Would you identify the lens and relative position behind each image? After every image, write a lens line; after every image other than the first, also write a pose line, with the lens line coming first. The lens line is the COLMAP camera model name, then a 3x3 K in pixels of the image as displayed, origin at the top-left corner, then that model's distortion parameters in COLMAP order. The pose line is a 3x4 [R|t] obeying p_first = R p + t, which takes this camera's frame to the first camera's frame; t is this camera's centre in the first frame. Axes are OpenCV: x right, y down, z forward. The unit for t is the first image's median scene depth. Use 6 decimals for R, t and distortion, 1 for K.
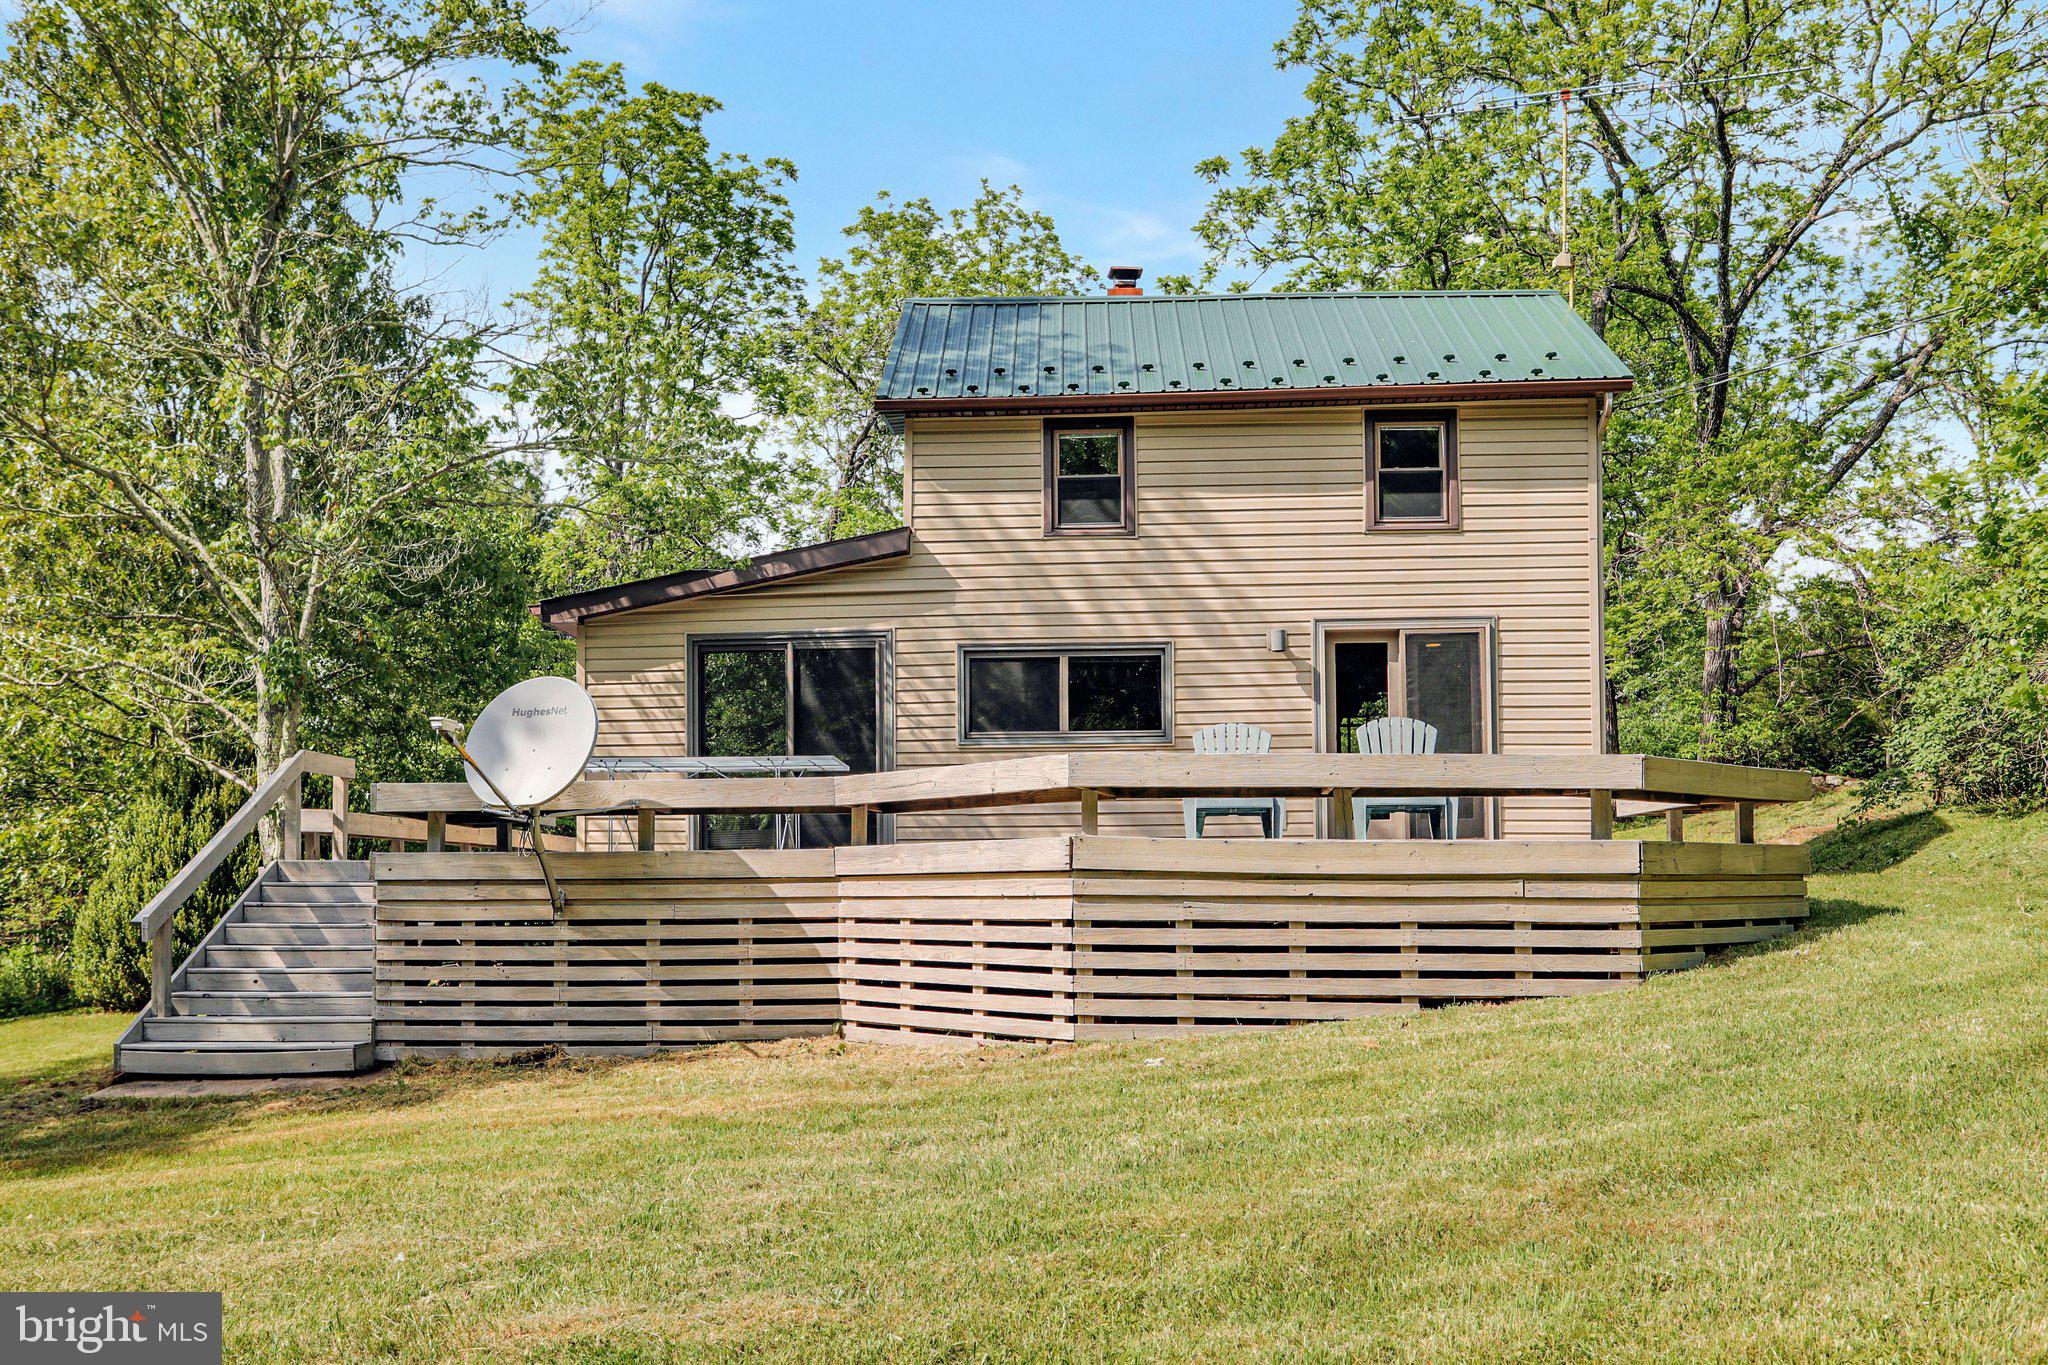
lens RADIAL K [[1645.3, 0, 1012.7], [0, 1645.3, 688.1], [0, 0, 1]] dist [-0.009553, 0.000321]
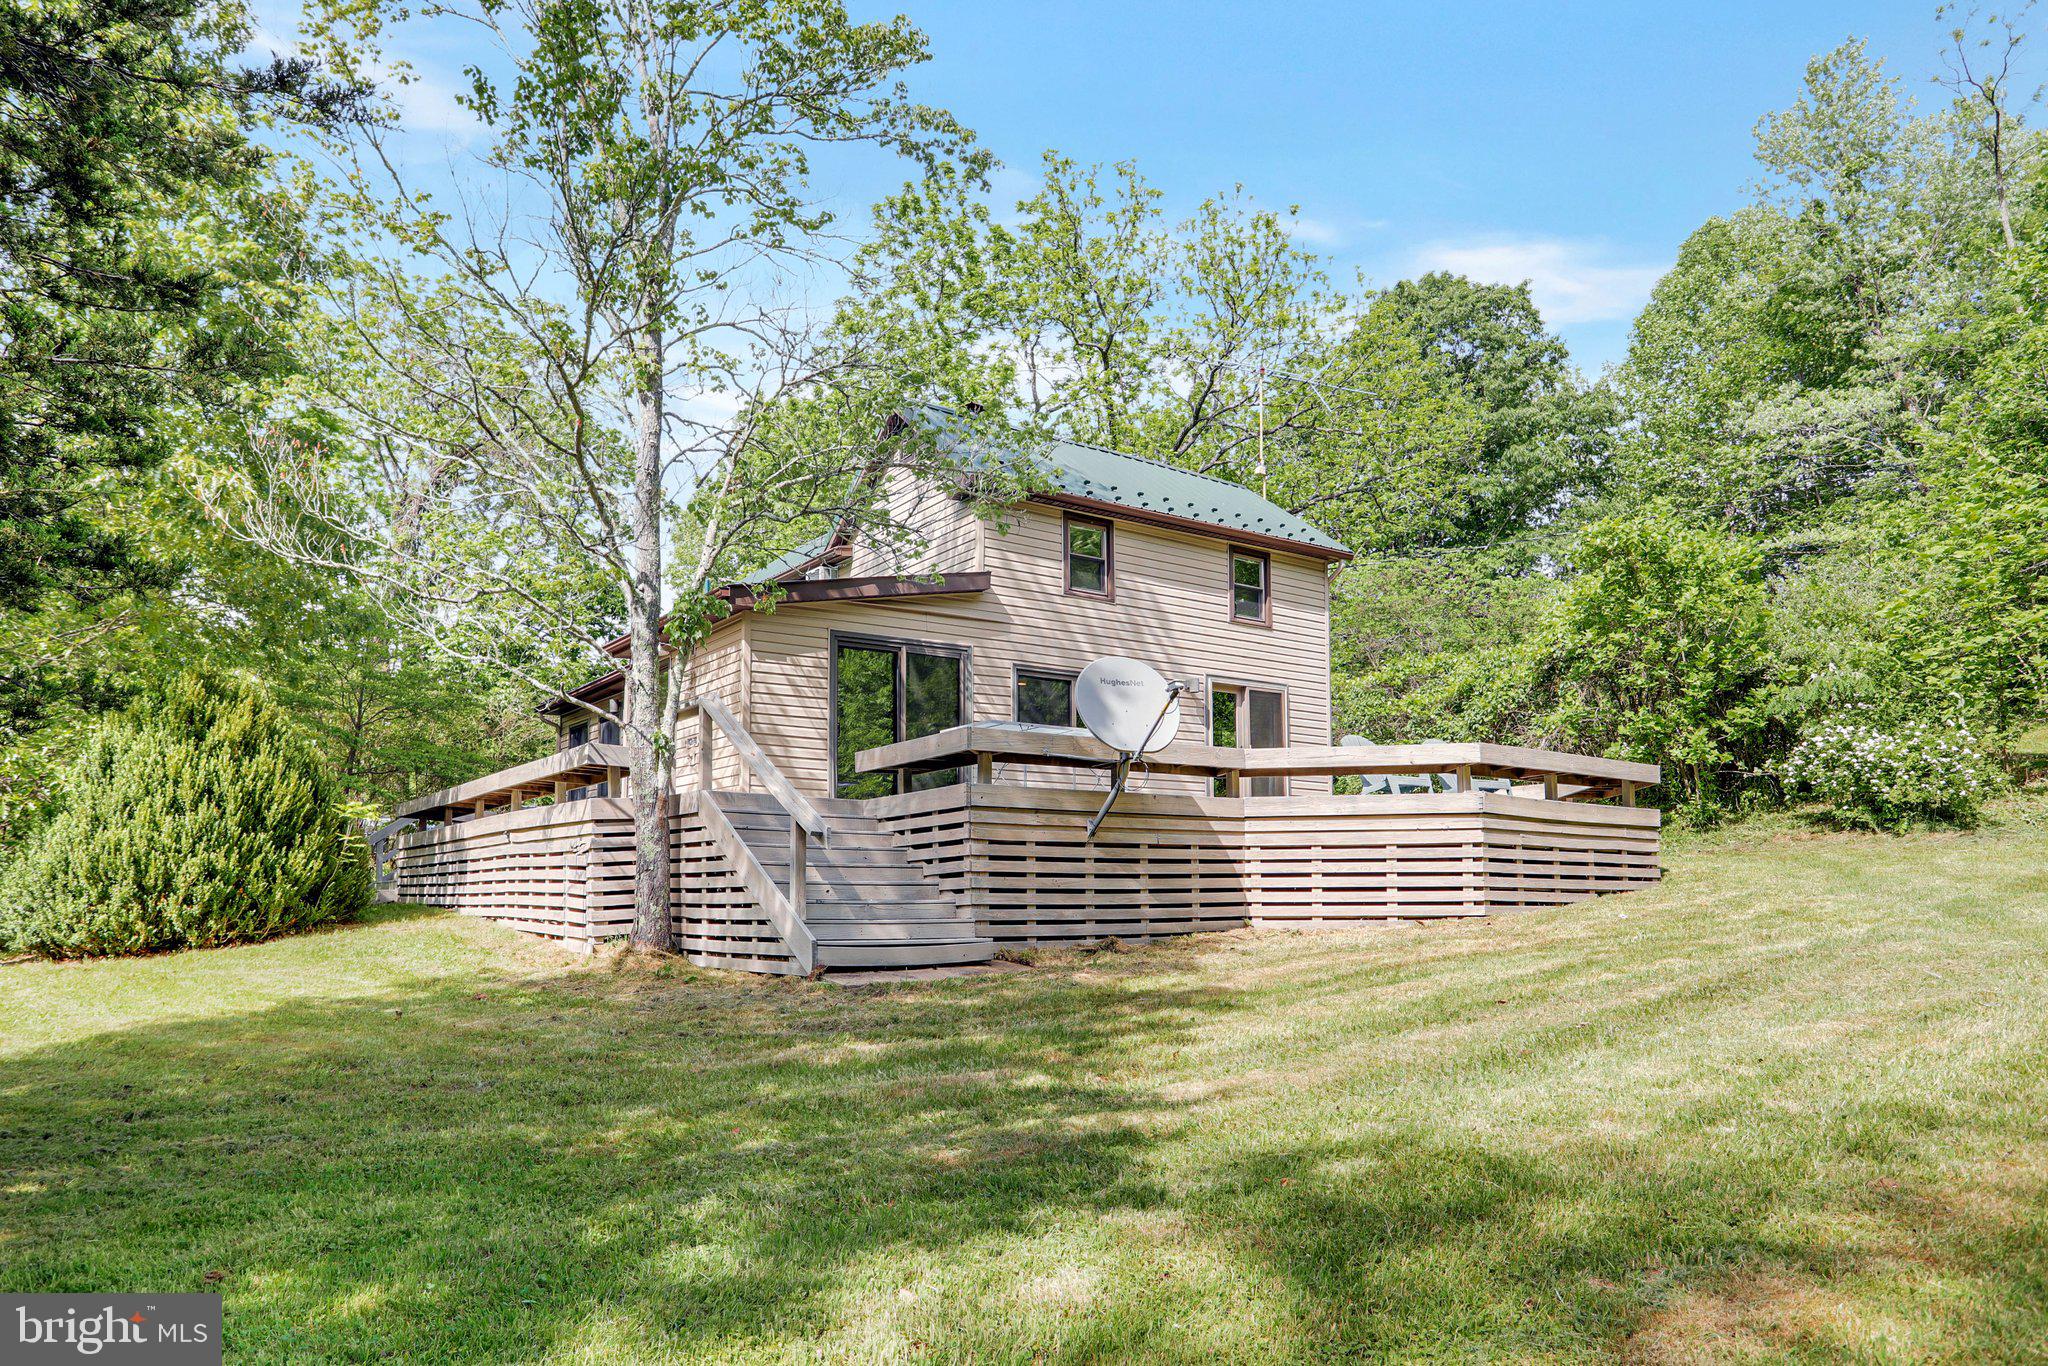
lens RADIAL K [[1291.8, 0, 1041.0], [0, 1291.8, 678.0], [0, 0, 1]] dist [-0.029857, 0.000111]
pose [[0.783900, 0.107971, 0.611427, -0.665100], [-0.077914, 0.994086, -0.075652, 0.064147], [-0.615979, 0.011665, 0.787676, 0.148242]]
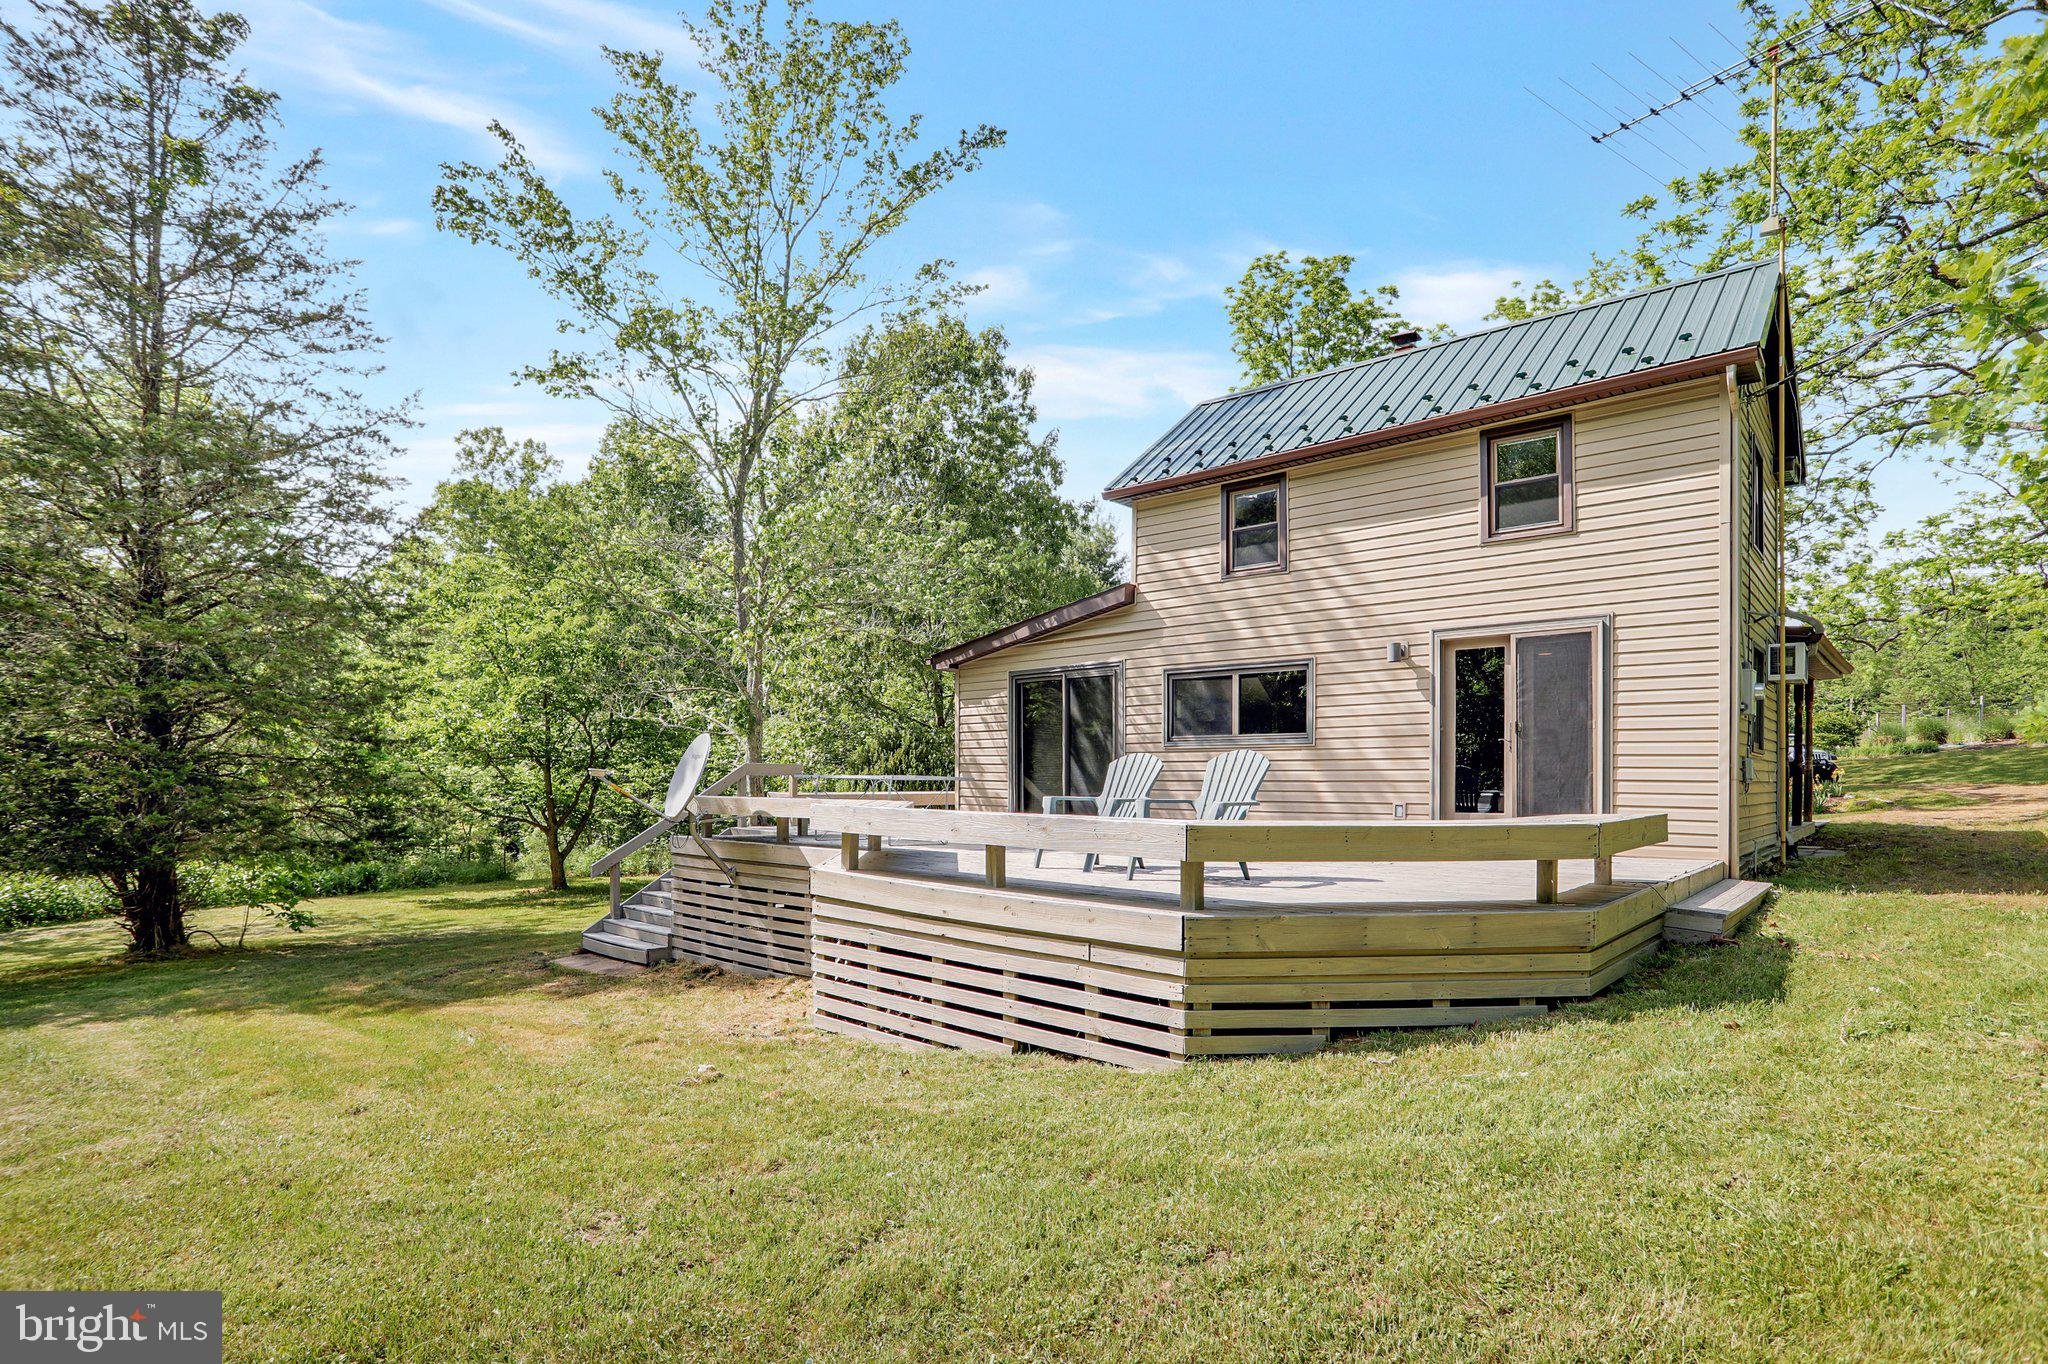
lens RADIAL K [[1041.3, 0, 1027.4], [0, 1041.3, 693.7], [0, 0, 1]] dist [-0.044373, 0.001262]
pose [[0.779920, -0.039194, -0.624651, 0.400021], [0.064799, 0.997730, 0.018303, -0.029443], [0.622516, -0.054751, 0.780690, 0.284460]]
